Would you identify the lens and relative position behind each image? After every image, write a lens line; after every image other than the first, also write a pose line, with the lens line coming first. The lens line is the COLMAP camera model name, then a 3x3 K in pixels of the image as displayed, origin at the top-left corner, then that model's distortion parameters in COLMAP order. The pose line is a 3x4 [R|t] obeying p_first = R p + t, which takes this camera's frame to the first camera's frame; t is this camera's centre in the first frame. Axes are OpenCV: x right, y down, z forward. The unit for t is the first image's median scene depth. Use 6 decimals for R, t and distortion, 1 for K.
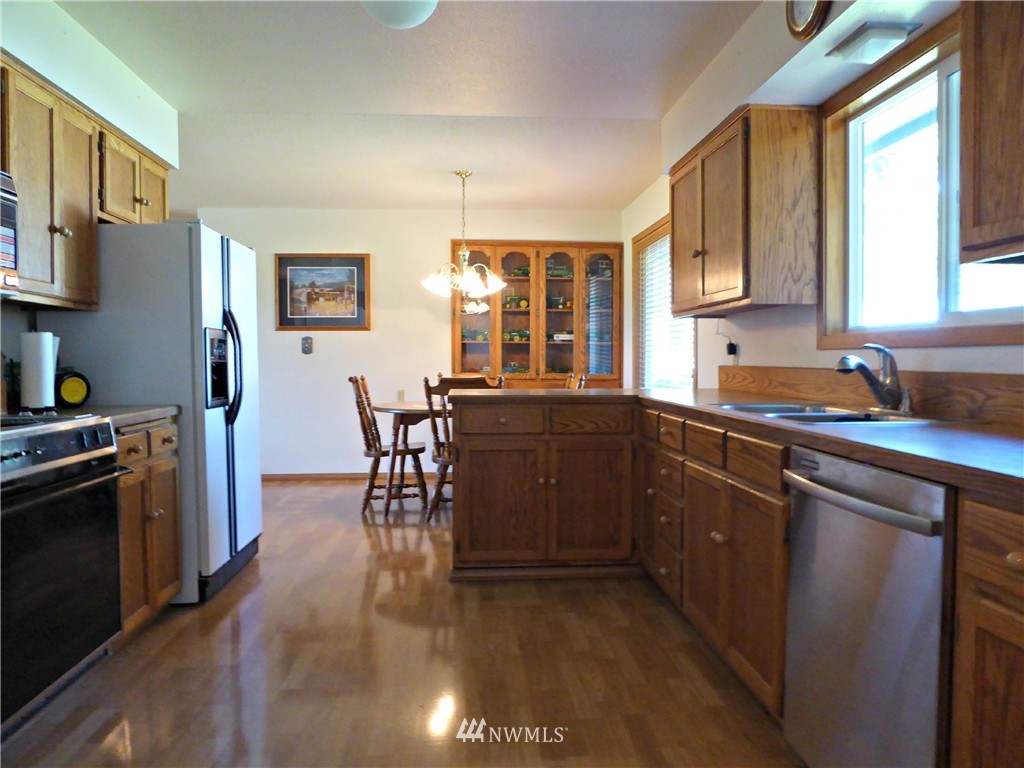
lens RADIAL K [[722.4, 0, 517.3], [0, 722.4, 382.6], [0, 0, 1]] dist [-0.062235, 0.047509]
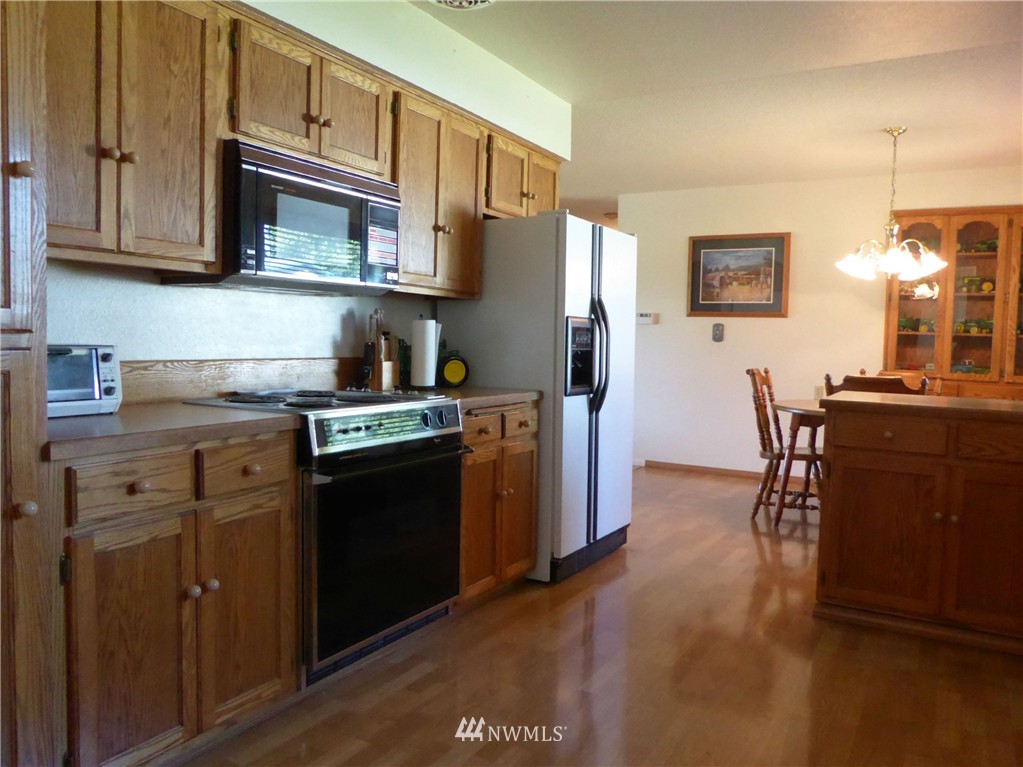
lens RADIAL K [[751.5, 0, 511.5], [0, 751.5, 383.5], [0, 0, 1]] dist [-0.035419, 0.001006]
pose [[0.820501, 0.059536, -0.568536, 0.101300], [-0.047657, 0.998224, 0.035755, -0.014696], [0.569655, -0.002243, 0.821881, 0.068841]]
